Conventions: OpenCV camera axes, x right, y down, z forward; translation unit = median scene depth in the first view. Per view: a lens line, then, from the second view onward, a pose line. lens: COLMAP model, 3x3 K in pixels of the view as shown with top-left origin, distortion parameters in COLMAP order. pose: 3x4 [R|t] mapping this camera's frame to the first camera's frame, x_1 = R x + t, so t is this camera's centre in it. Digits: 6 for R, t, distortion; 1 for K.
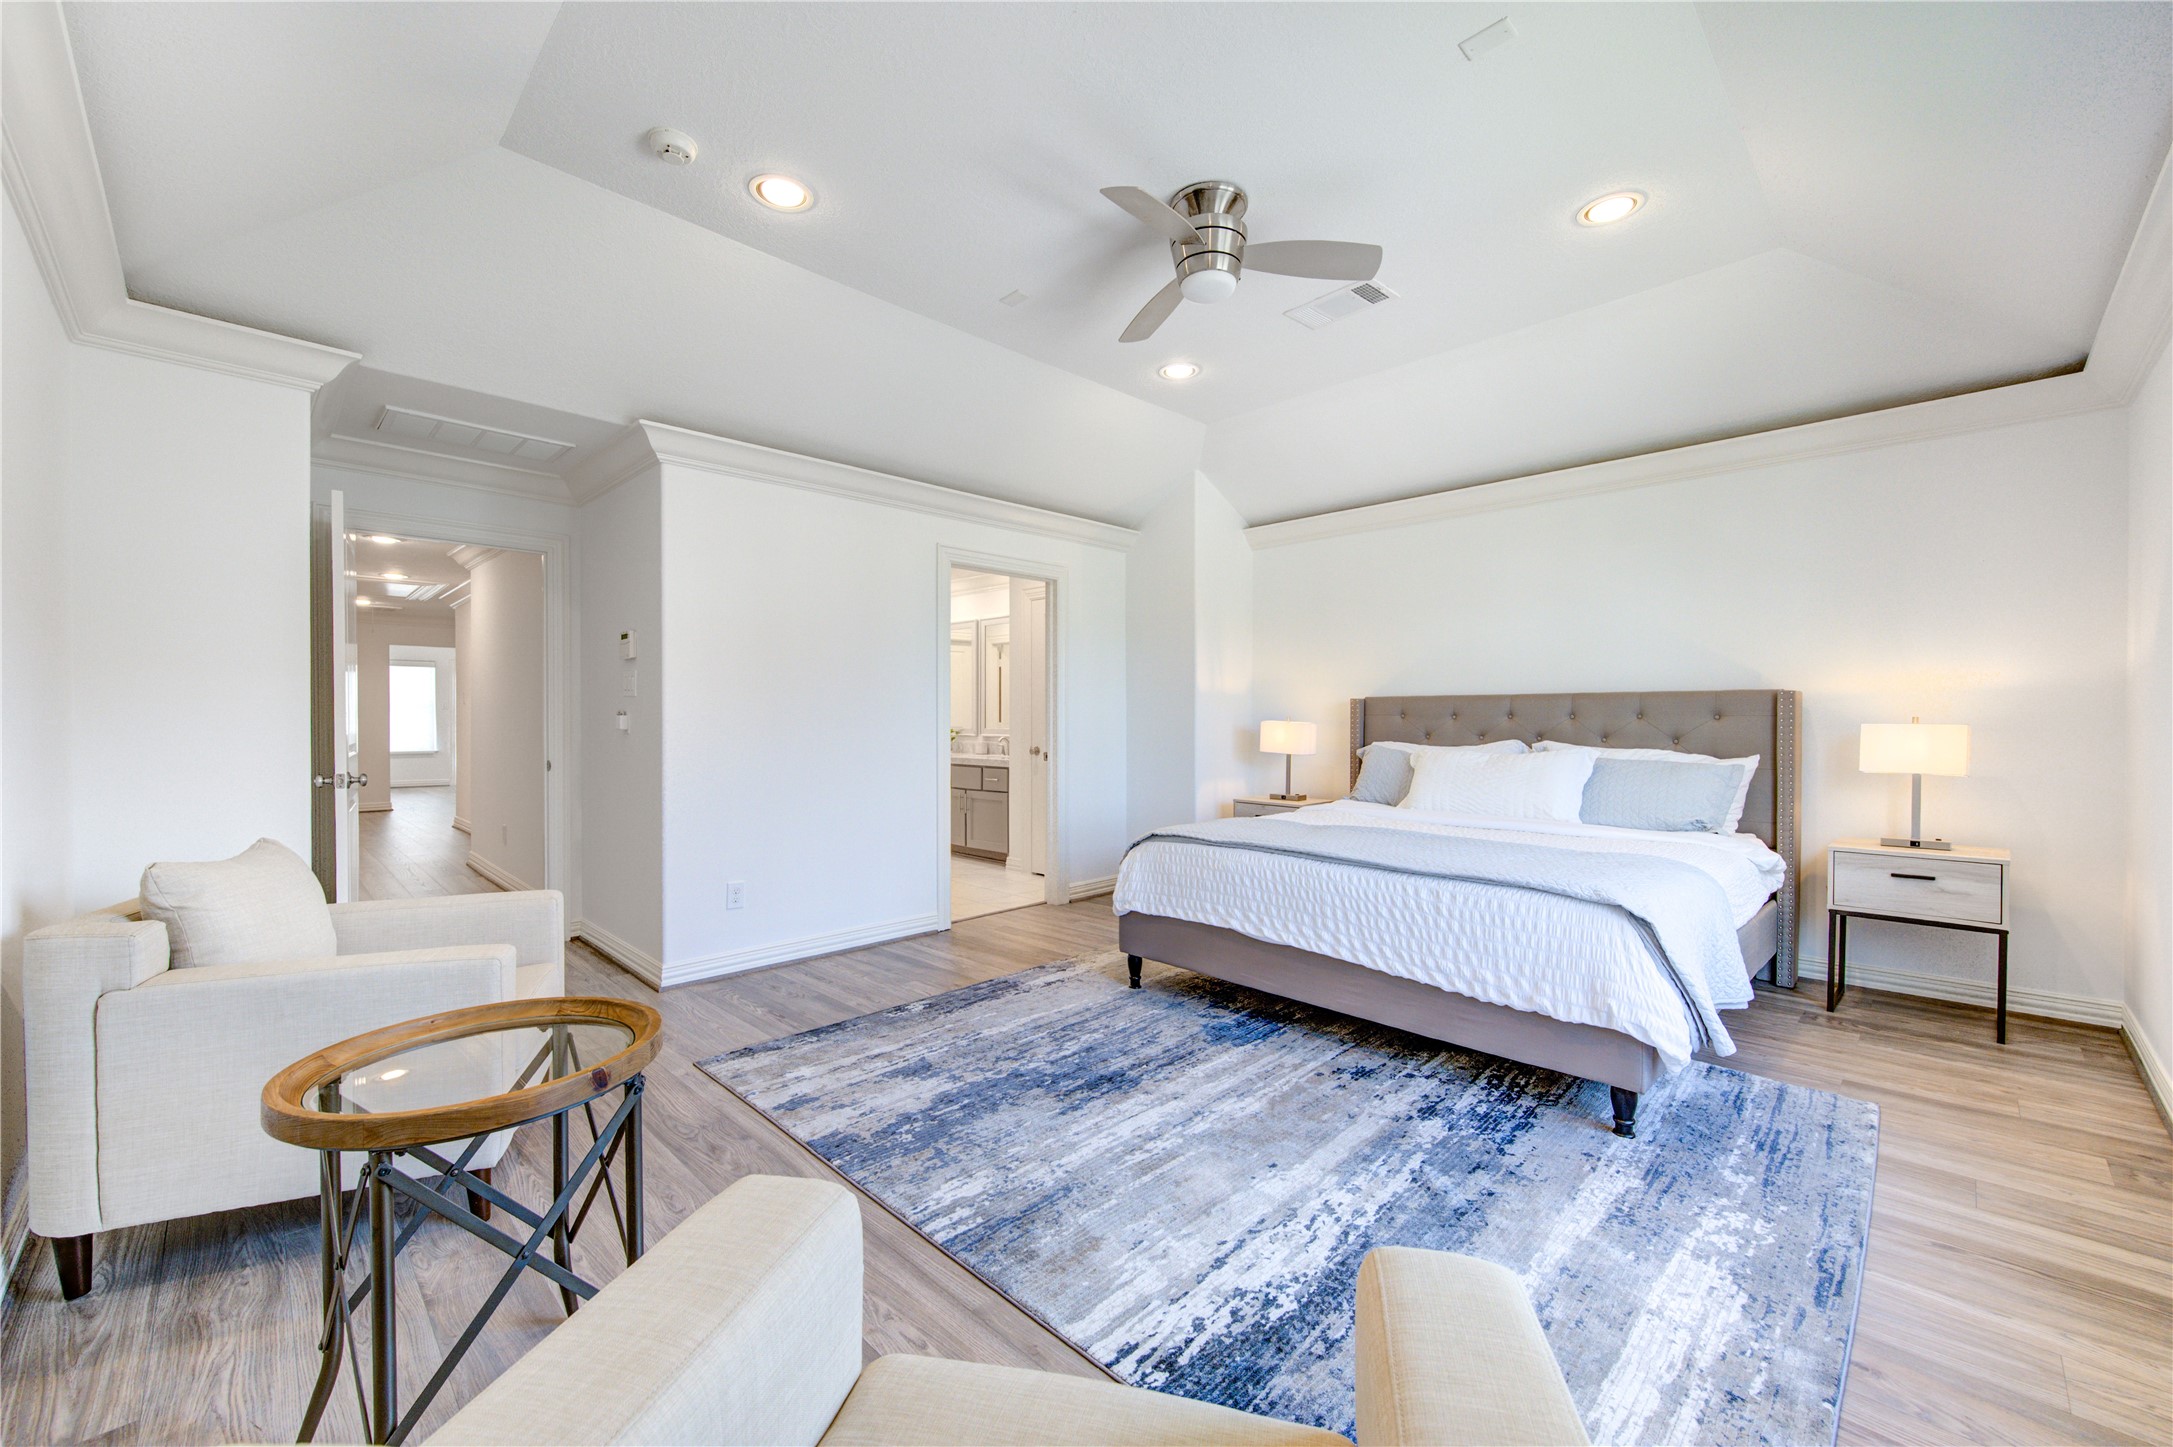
lens RADIAL K [[862.3, 0, 1083.5], [0, 862.3, 726.3], [0, 0, 1]] dist [0.001174, 0.000062]
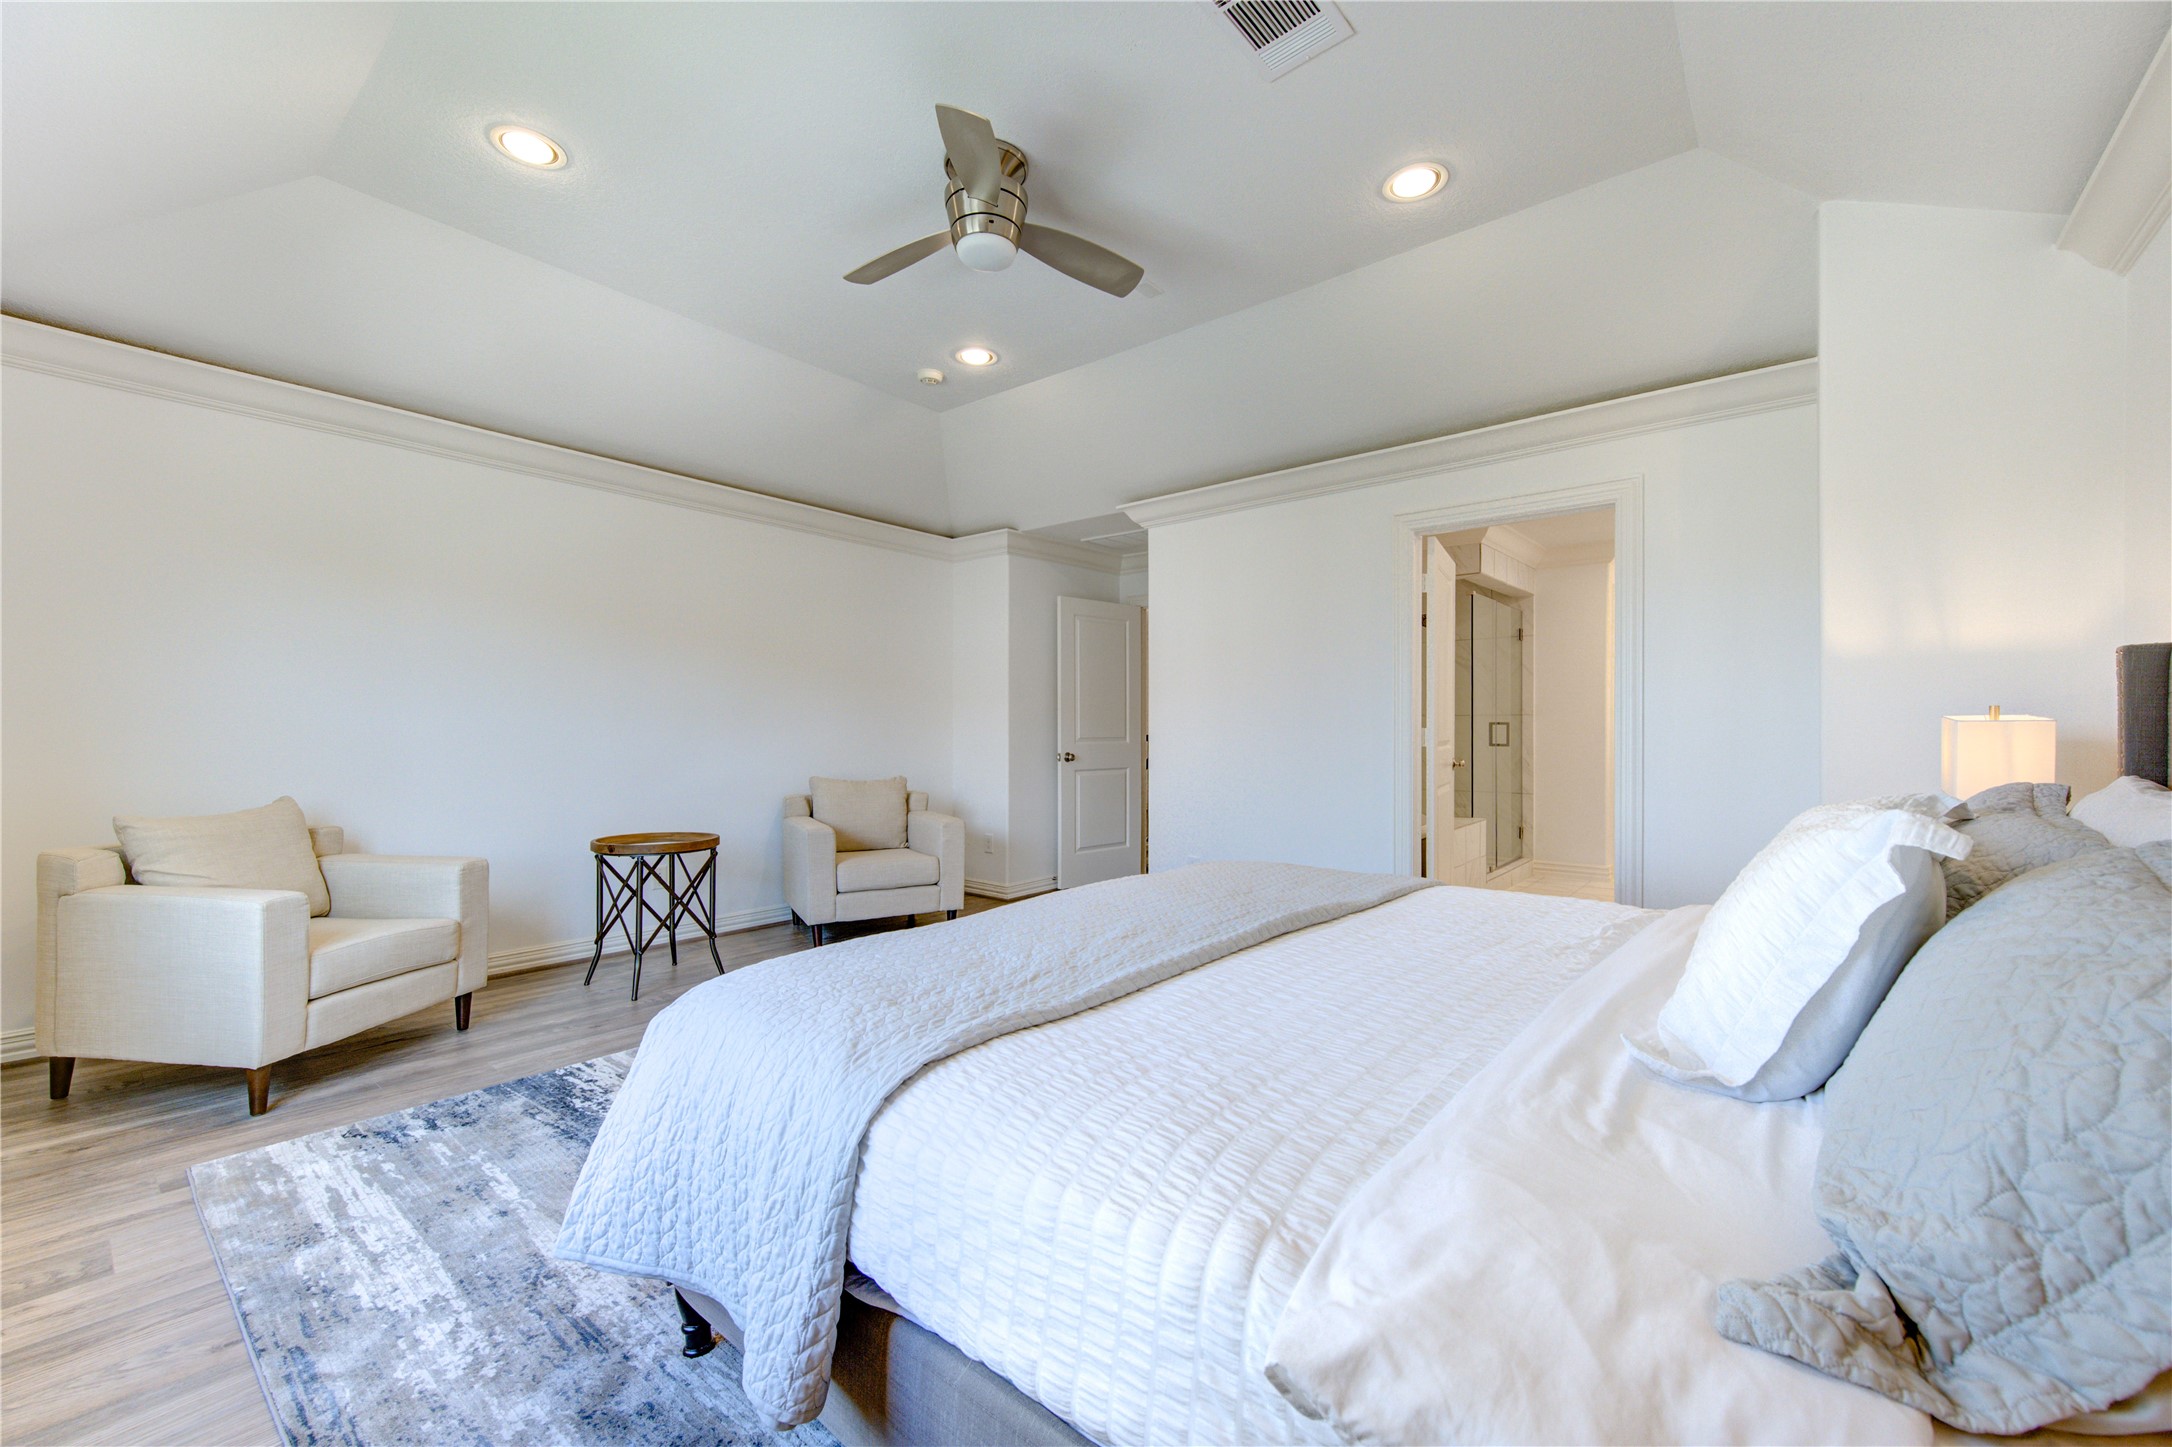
lens RADIAL K [[861.9, 0, 1083.4], [0, 861.9, 723.1], [0, 0, 1]] dist [0.001174, 0.000062]
pose [[0.109399, -0.002927, -0.993994, 1.846612], [-0.013070, 0.999905, -0.004382, -0.000958], [0.993912, 0.013471, 0.109350, 1.711318]]
